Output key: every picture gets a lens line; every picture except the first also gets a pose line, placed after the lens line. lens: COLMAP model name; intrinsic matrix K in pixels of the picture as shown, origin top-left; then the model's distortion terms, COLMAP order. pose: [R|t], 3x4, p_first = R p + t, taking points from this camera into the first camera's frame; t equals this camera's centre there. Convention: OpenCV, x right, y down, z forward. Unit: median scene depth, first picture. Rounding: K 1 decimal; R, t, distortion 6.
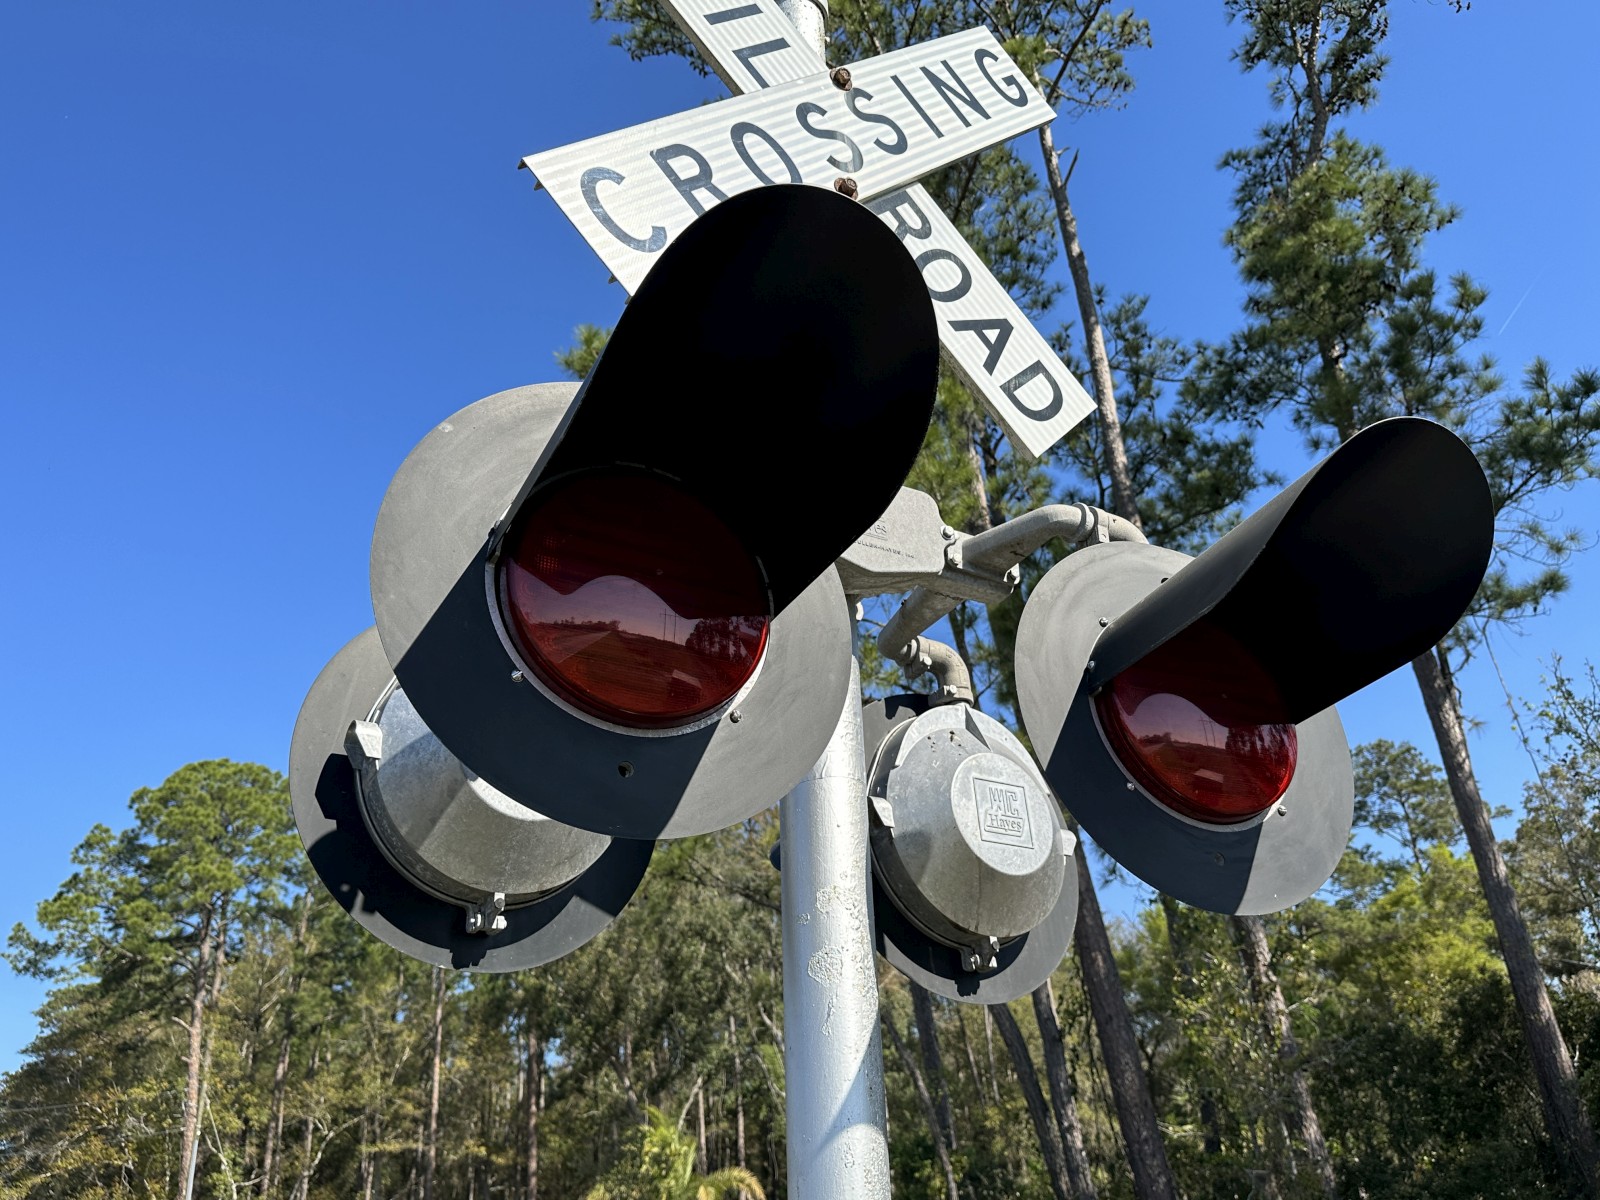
lens RADIAL K [[1213.4, 0, 800.0], [0, 1213.4, 600.0], [0, 0, 1]] dist [-0.009710, -0.010001]
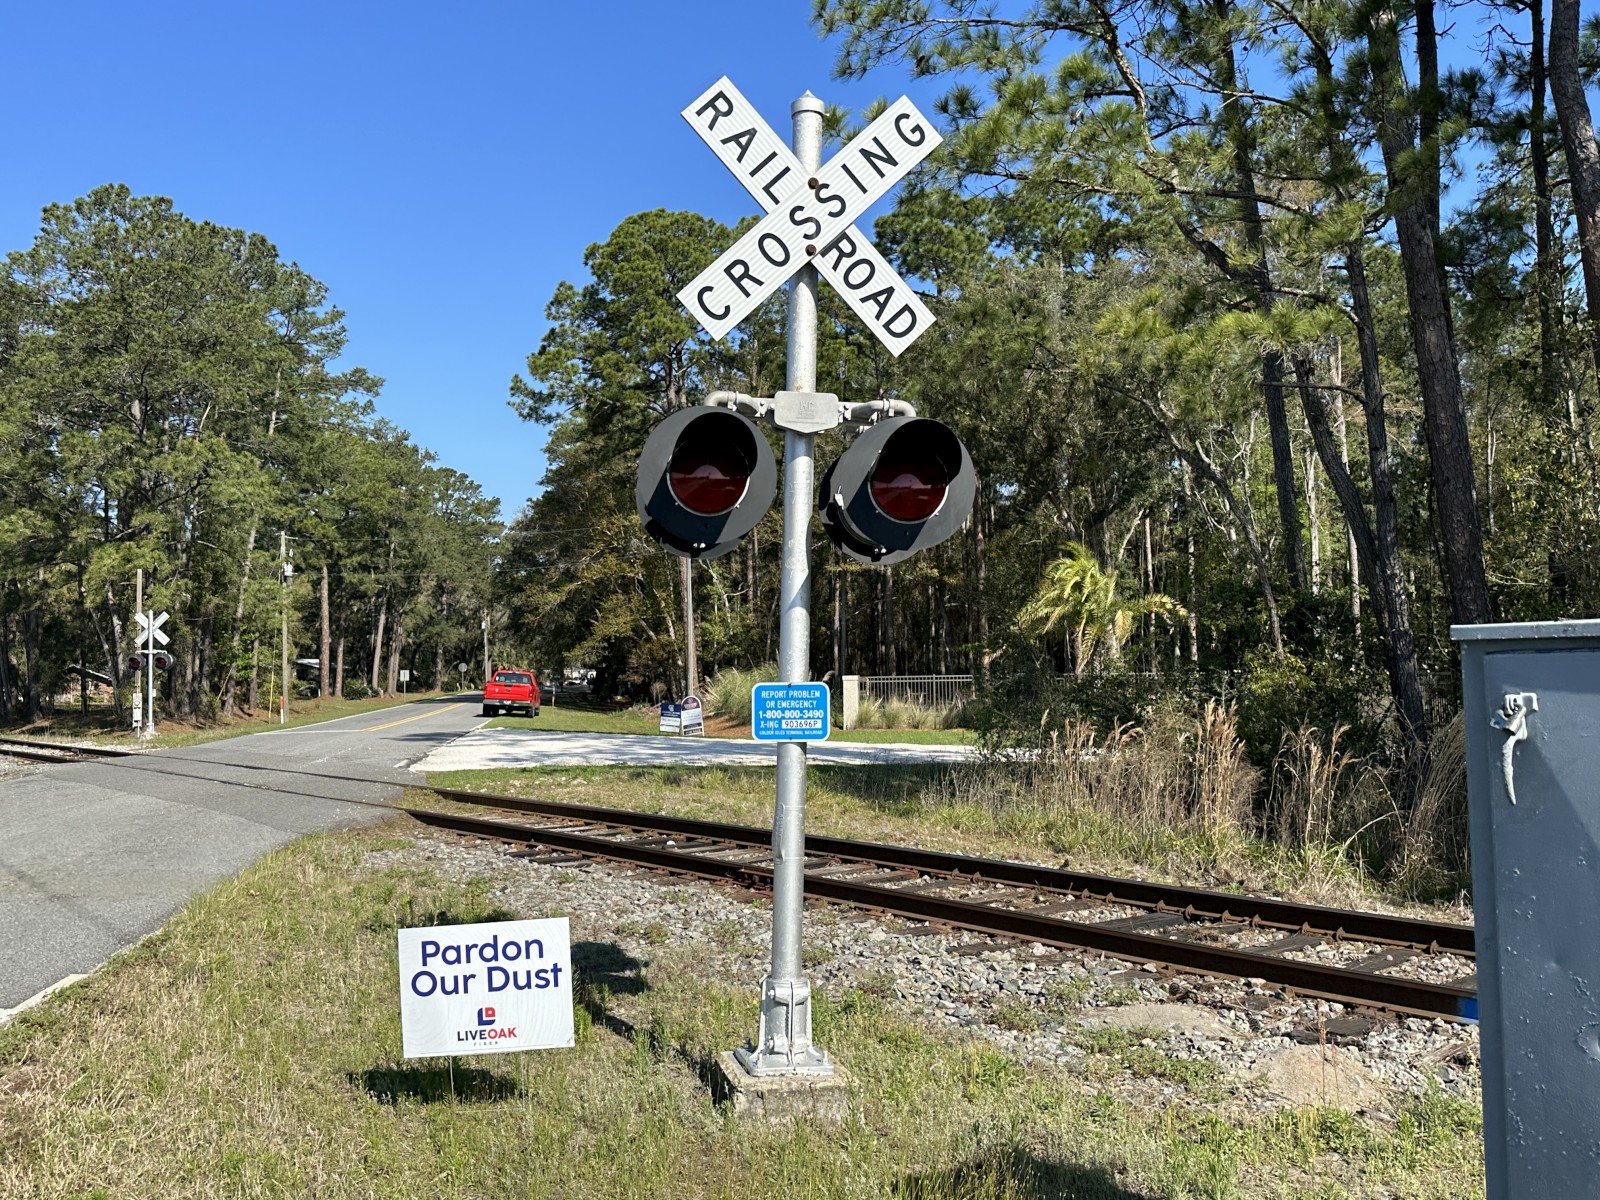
lens RADIAL K [[1617.6, 0, 800.0], [0, 1617.6, 600.0], [0, 0, 1]] dist [0.004491, 0.005482]
pose [[0.929959, 0.035559, -0.365940, 0.151124], [0.127993, 0.901742, 0.412890, -0.129029], [0.344665, -0.430809, 0.834032, -0.246806]]
